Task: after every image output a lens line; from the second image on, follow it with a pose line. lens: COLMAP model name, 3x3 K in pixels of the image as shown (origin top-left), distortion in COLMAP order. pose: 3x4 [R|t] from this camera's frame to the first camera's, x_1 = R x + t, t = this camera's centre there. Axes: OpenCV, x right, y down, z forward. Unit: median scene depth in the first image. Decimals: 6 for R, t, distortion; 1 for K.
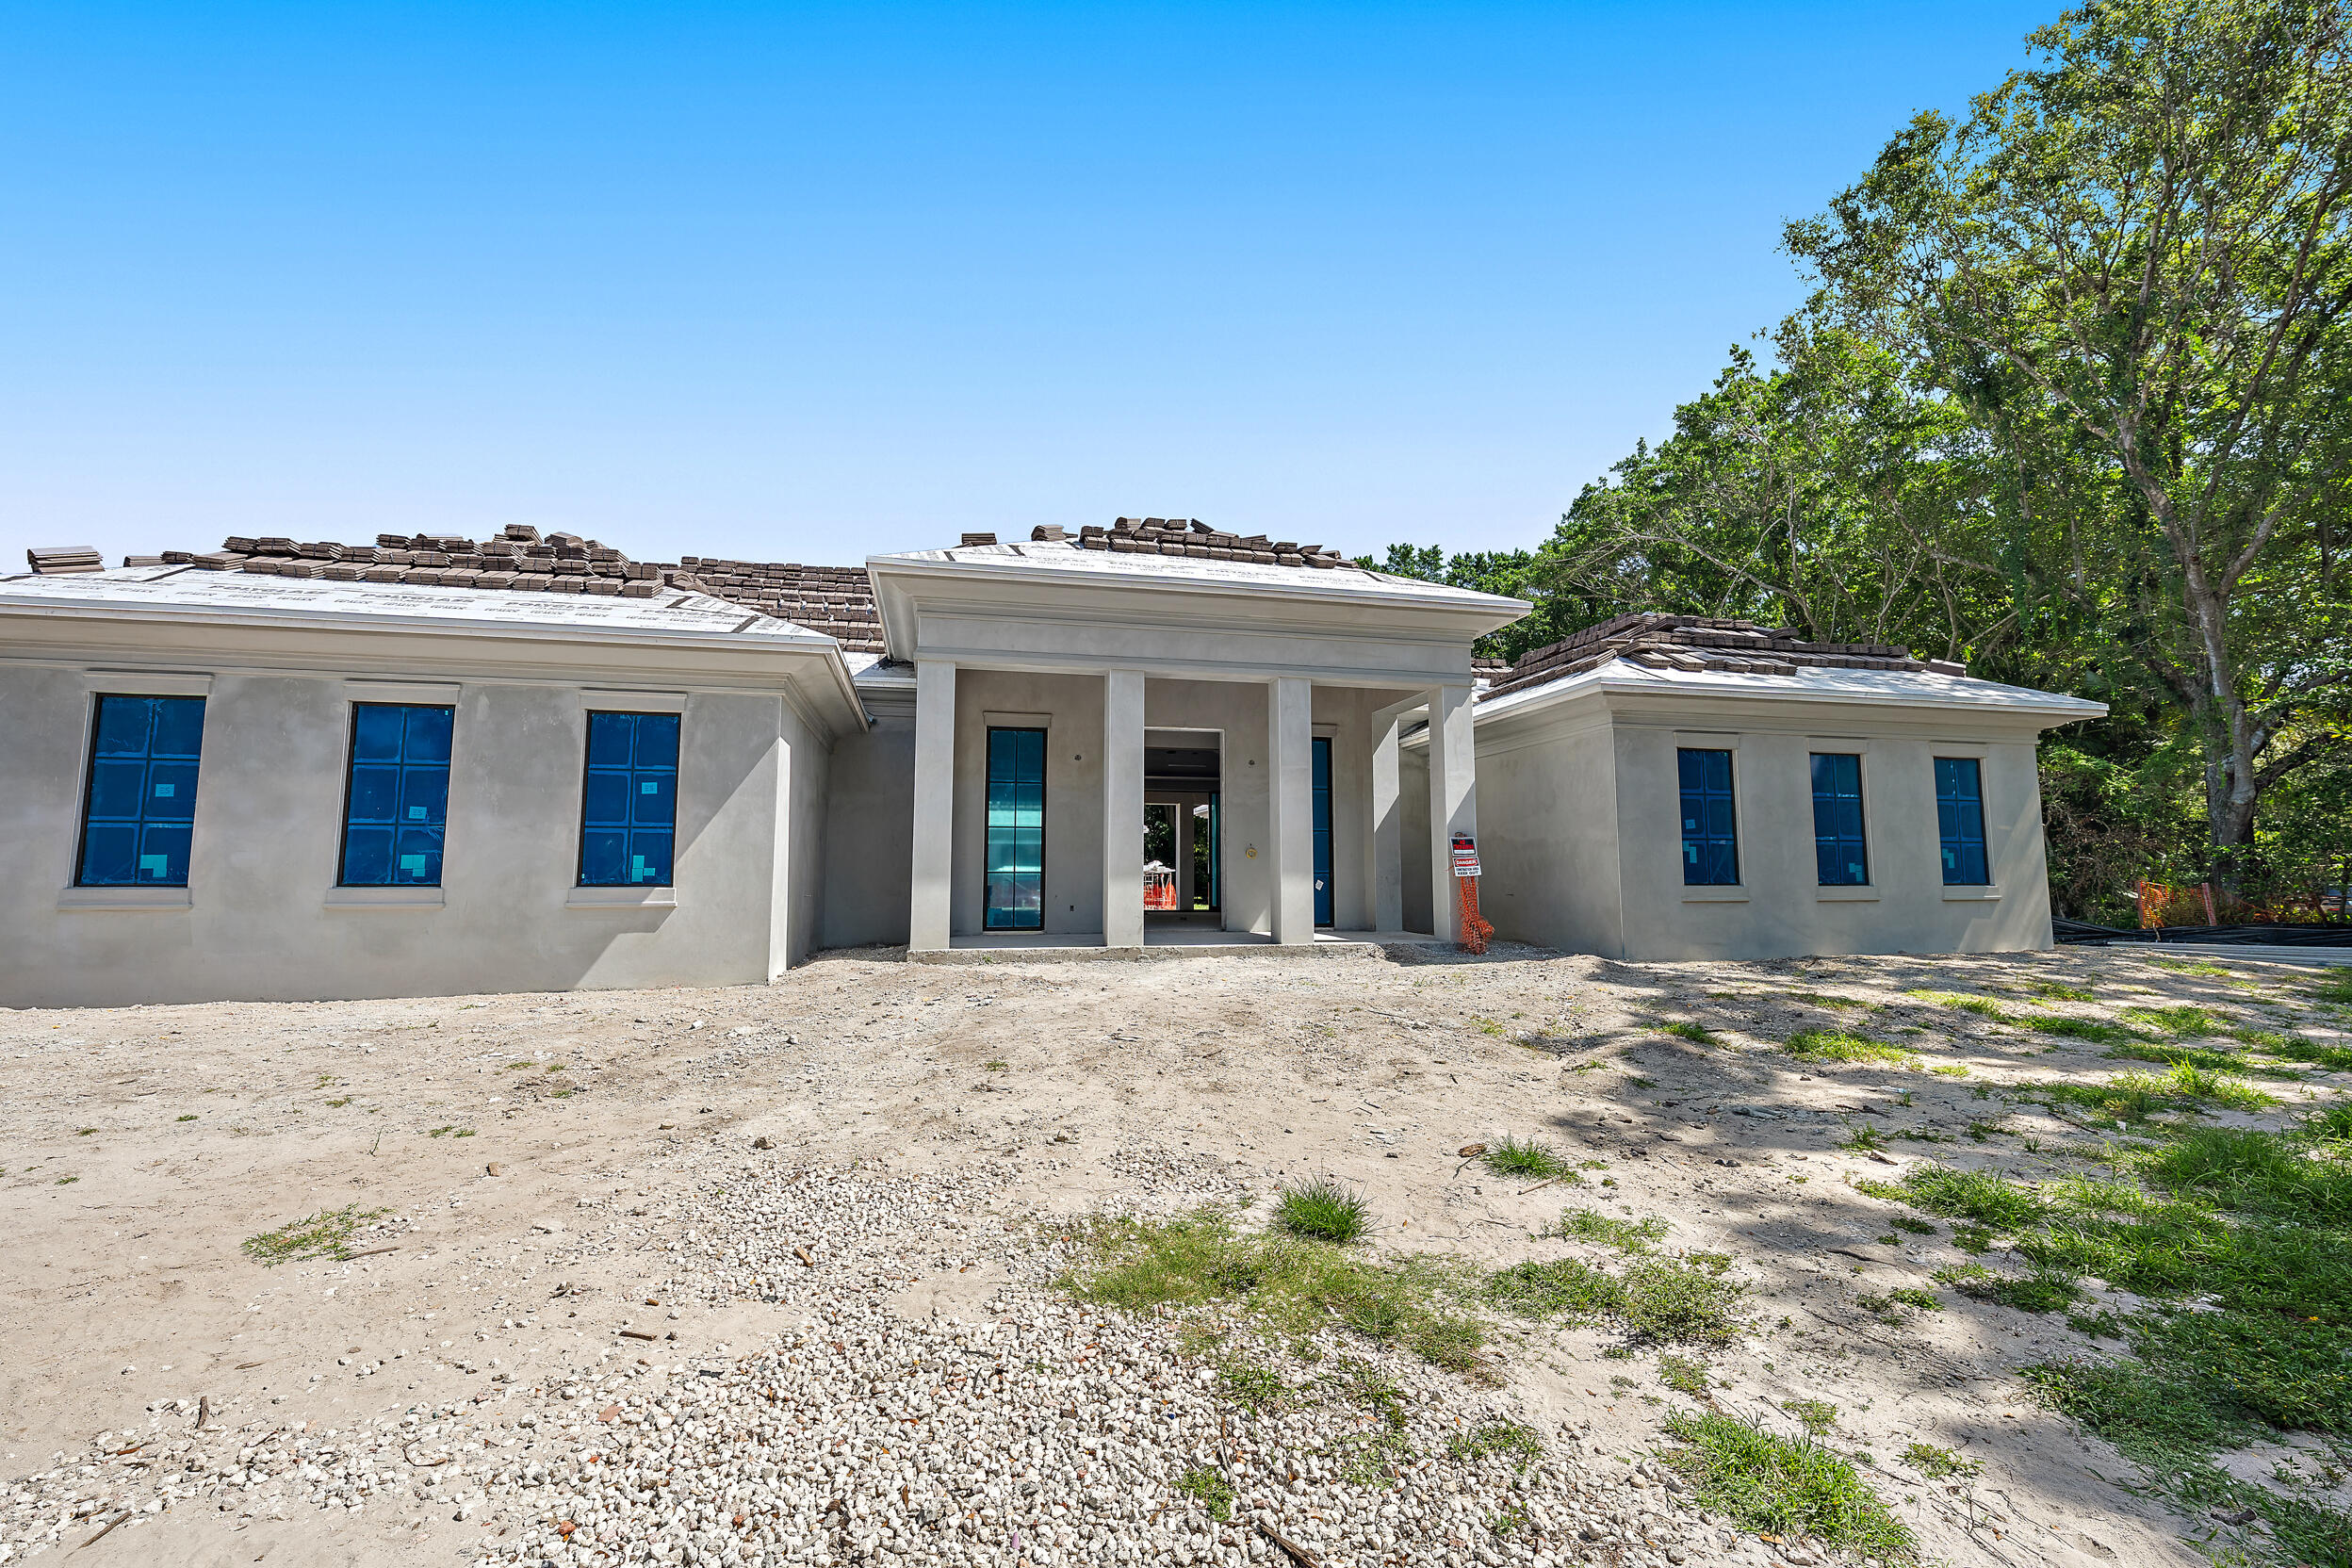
lens RADIAL K [[1024.6, 0, 1178.6], [0, 1024.6, 777.8], [0, 0, 1]] dist [0.001171, -0.000229]
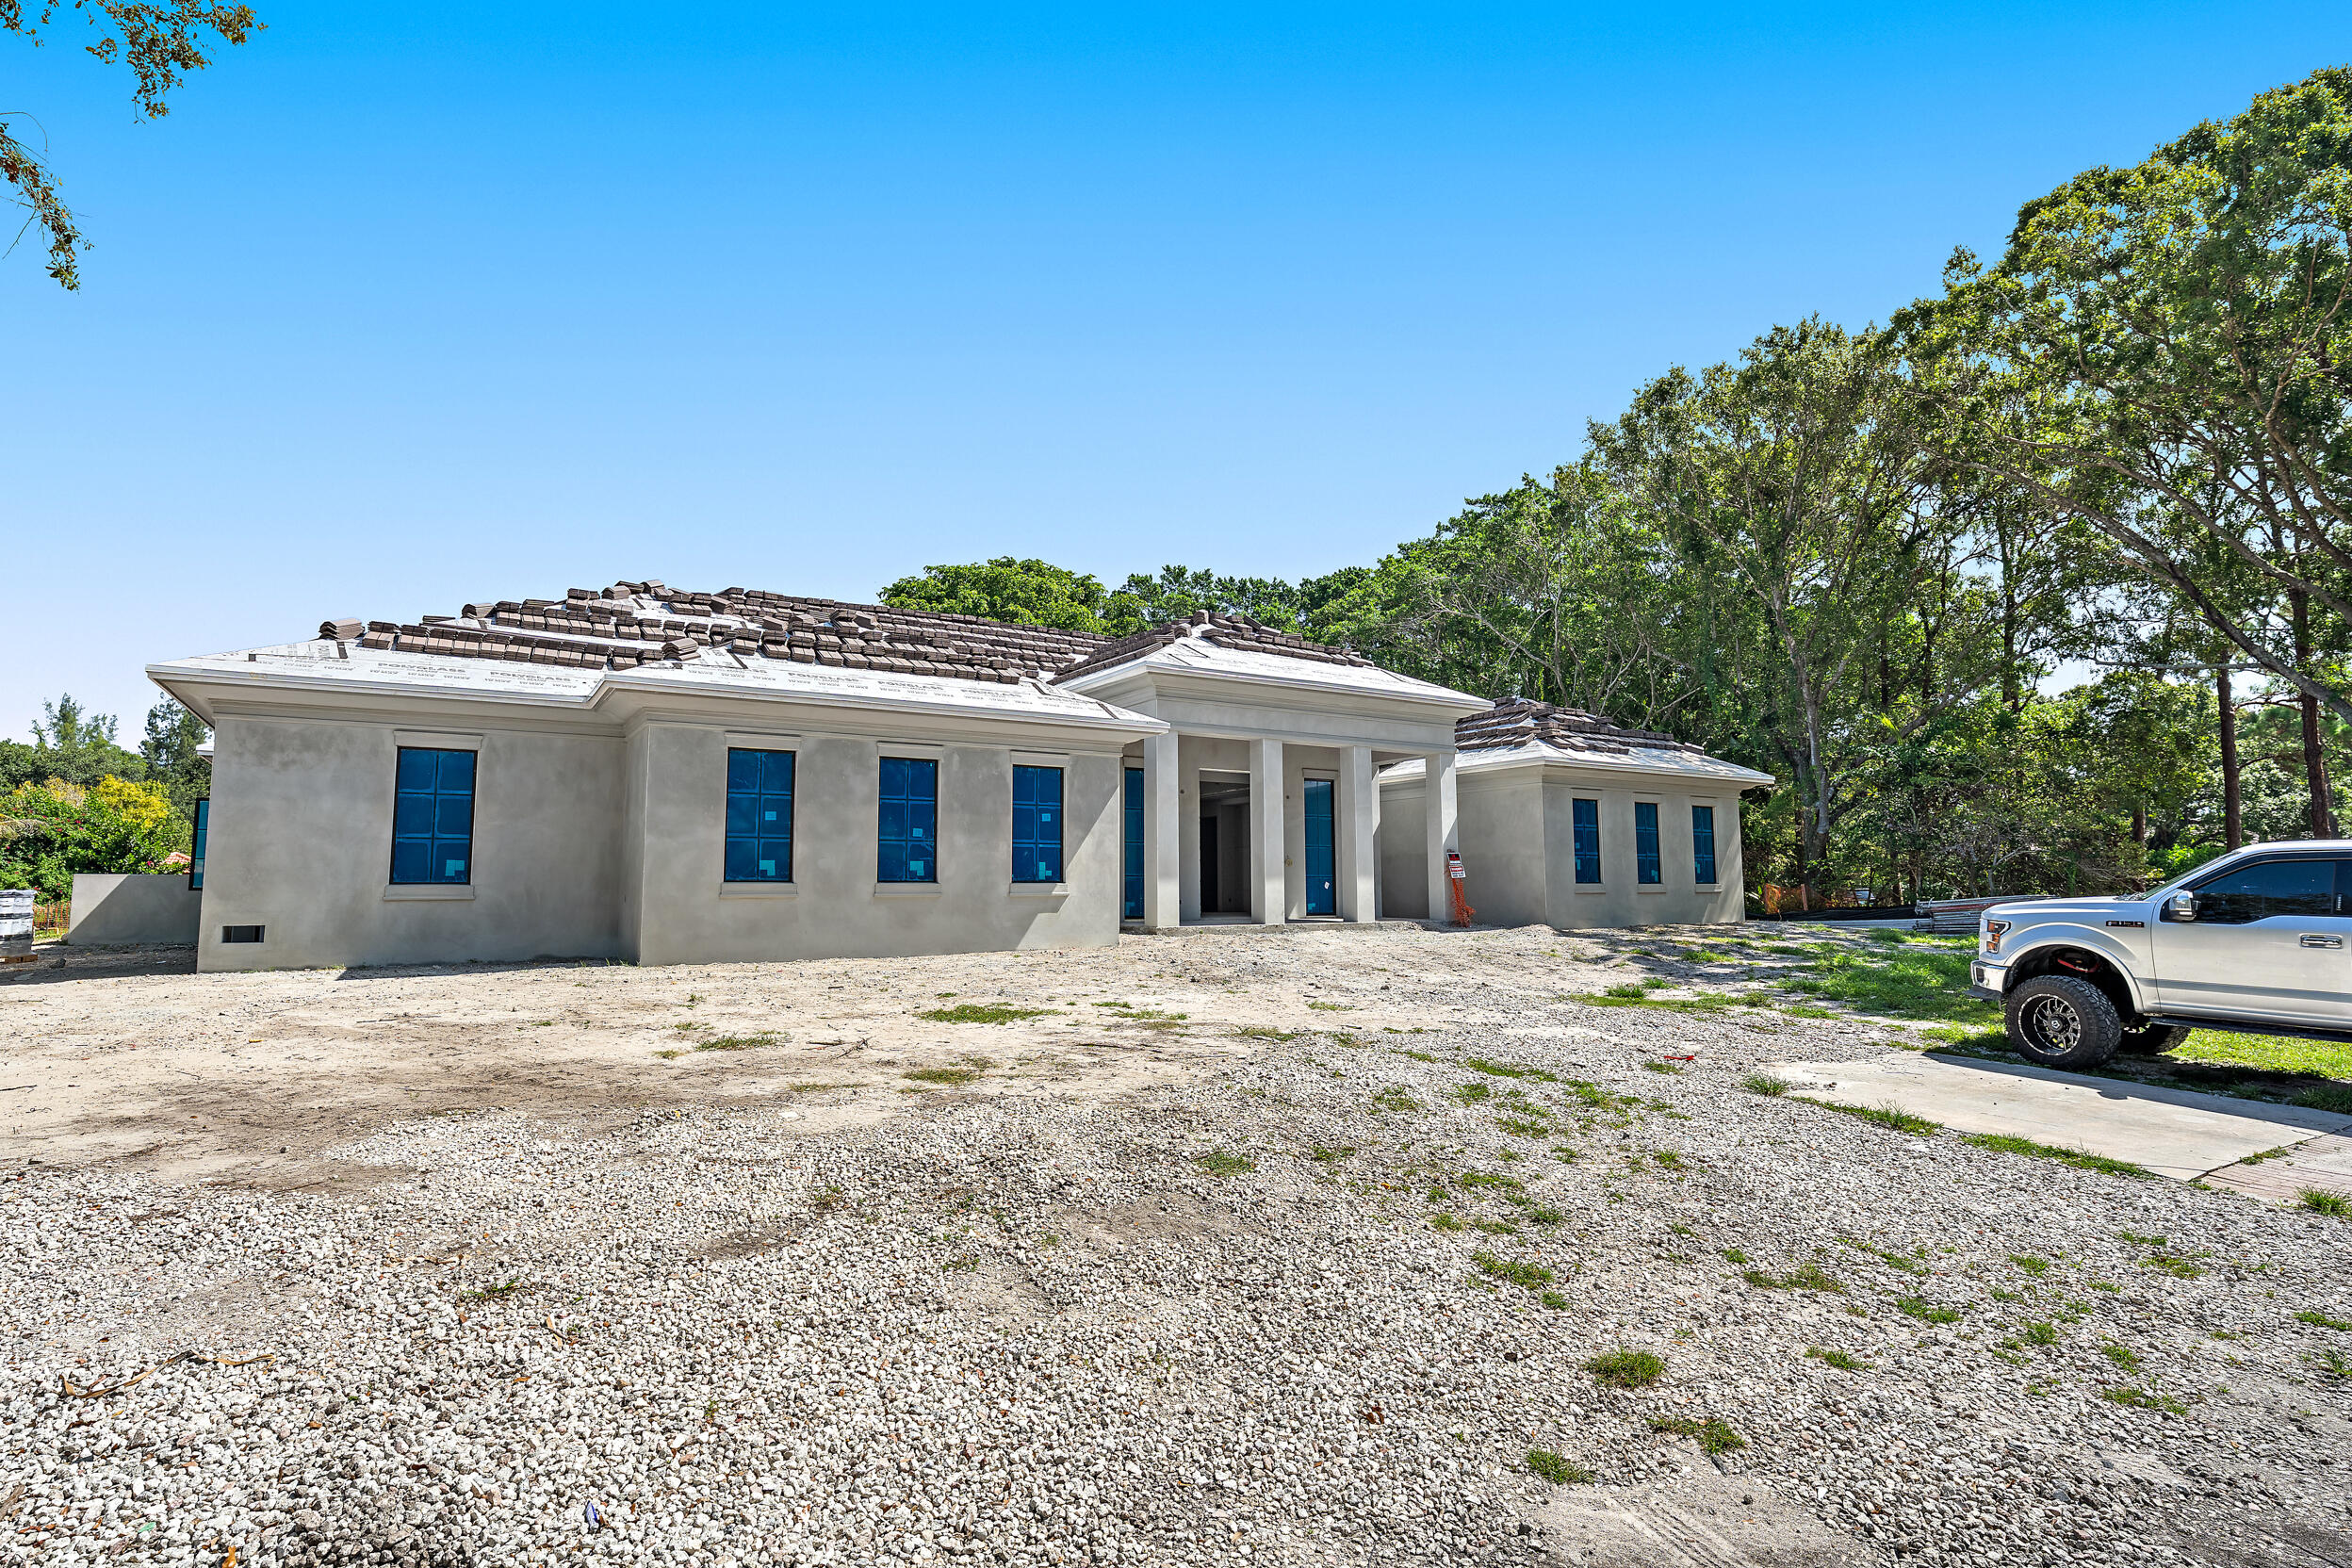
lens RADIAL K [[1176.4, 0, 1175.0], [0, 1176.4, 798.2], [0, 0, 1]] dist [-0.003300, -0.000057]
pose [[0.944373, 0.022762, 0.328088, -0.738006], [-0.028976, 0.999481, 0.014061, -0.039080], [-0.327598, -0.022786, 0.944543, -0.563357]]
